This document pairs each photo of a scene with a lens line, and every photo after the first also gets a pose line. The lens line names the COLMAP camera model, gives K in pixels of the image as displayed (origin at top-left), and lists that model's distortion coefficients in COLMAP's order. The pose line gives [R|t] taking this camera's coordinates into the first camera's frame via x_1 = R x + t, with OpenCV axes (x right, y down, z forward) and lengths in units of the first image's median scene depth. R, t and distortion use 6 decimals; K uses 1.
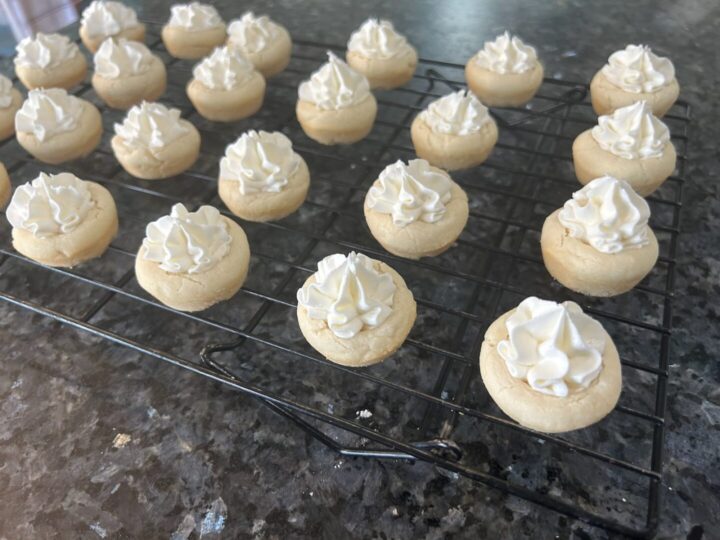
lens RADIAL K [[568.8, 0, 360.0], [0, 568.8, 270.0], [0, 0, 1]] dist [0.046731, -0.071567]
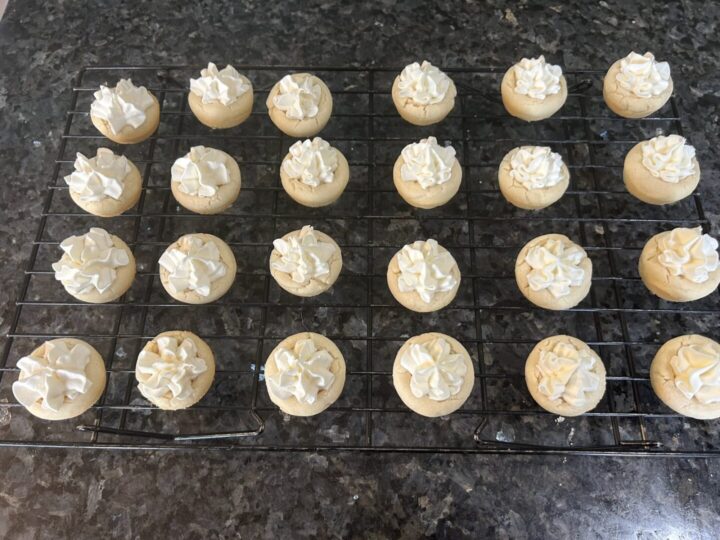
lens RADIAL K [[568.8, 0, 360.0], [0, 568.8, 270.0], [0, 0, 1]] dist [0.046731, -0.071567]
pose [[0.916279, -0.345513, 0.202616, -0.662980], [0.249076, 0.887665, 0.387314, -0.837827], [-0.313677, -0.304421, 0.899408, -0.079797]]
